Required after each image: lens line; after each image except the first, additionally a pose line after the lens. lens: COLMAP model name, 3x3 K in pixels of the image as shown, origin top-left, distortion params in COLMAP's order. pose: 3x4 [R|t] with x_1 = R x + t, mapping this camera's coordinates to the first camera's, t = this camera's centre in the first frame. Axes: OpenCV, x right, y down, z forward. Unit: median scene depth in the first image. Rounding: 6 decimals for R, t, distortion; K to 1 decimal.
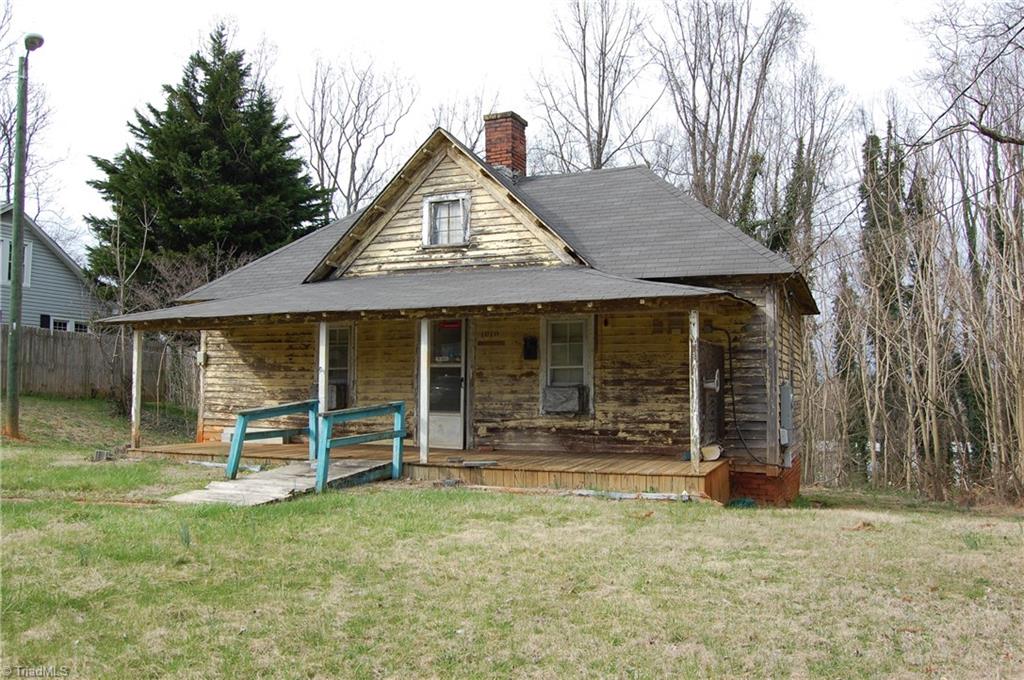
lens RADIAL K [[814.3, 0, 512.0], [0, 814.3, 342.5], [0, 0, 1]] dist [-0.012037, -0.001404]
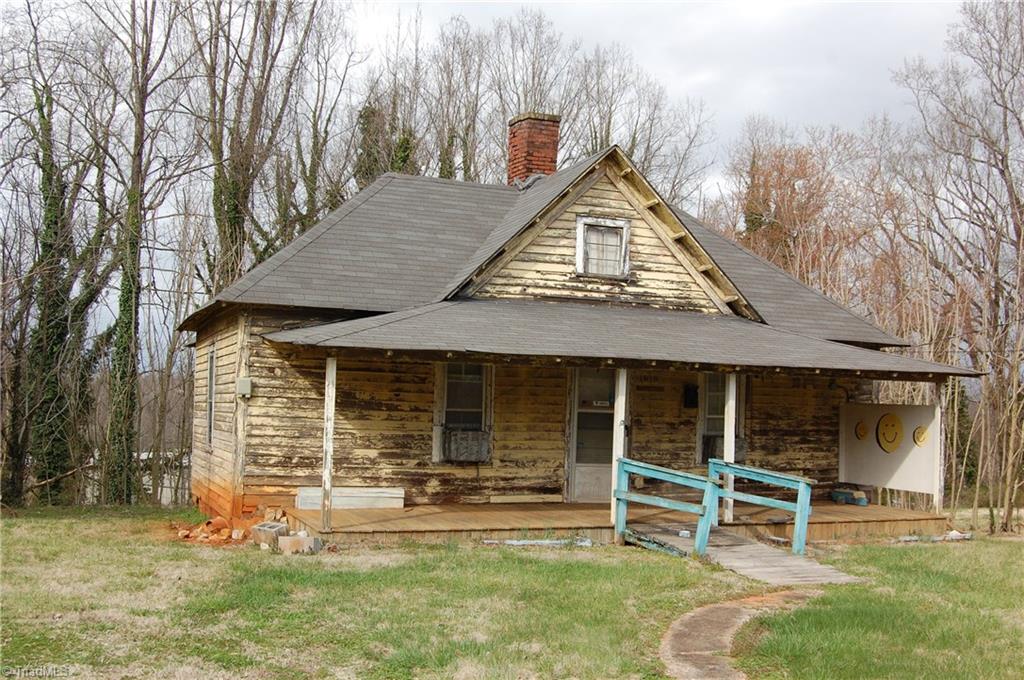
lens RADIAL K [[1054.0, 0, 511.8], [0, 1054.0, 339.4], [0, 0, 1]] dist [-0.026738, 0.000000]
pose [[0.703576, 0.055495, 0.708450, -0.969426], [-0.070522, 0.997477, -0.008099, -0.033501], [-0.707112, -0.044263, 0.705714, 0.251133]]
